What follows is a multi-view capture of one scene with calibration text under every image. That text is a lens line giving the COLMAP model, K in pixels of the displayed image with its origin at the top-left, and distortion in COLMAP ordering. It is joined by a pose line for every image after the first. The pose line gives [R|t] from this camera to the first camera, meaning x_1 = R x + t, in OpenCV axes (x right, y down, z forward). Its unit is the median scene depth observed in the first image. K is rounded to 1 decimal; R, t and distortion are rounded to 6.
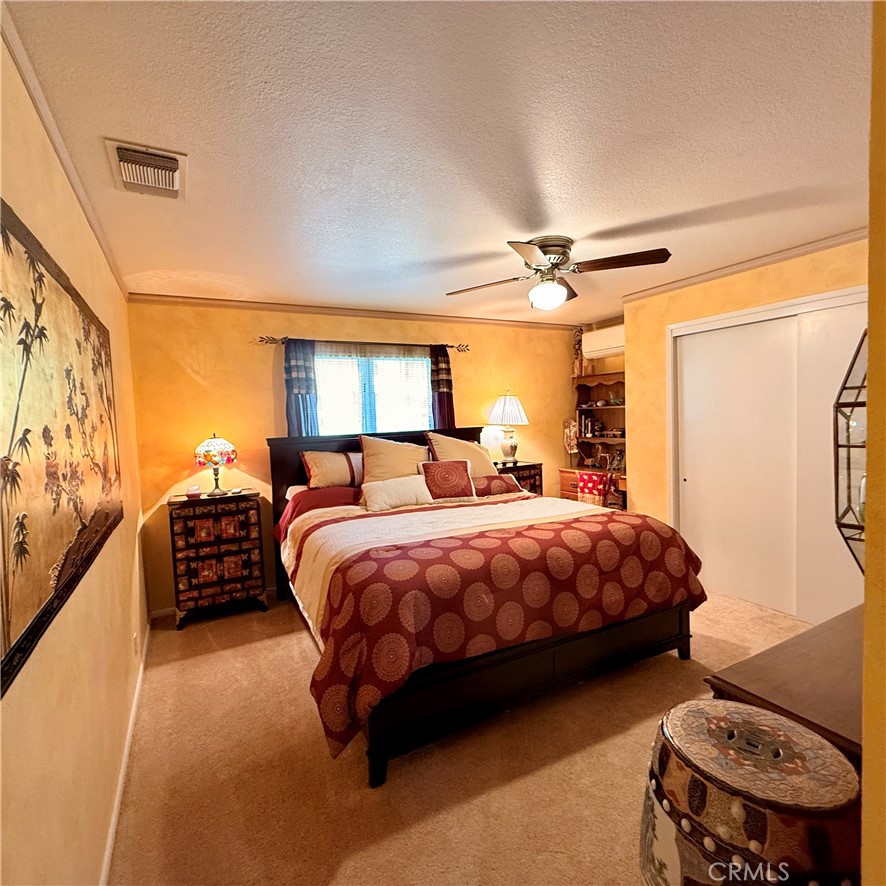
lens RADIAL K [[473.2, 0, 439.5], [0, 473.2, 441.5], [0, 0, 1]] dist [0.001802, 0.000730]
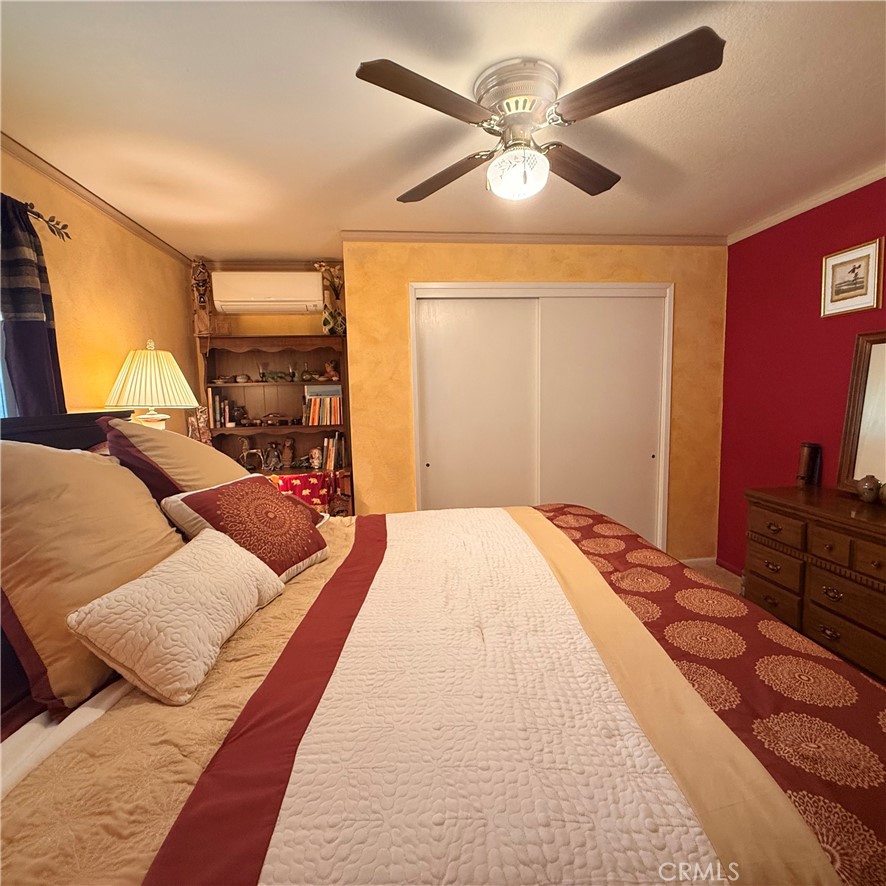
lens RADIAL K [[473.2, 0, 443.0], [0, 473.2, 445.4], [0, 0, 1]] dist [0.001802, 0.000730]
pose [[0.376731, -0.073688, 0.923387, -0.238794], [0.062345, 0.996588, 0.054093, -0.001698], [-0.924222, 0.037190, 0.380040, 0.535916]]
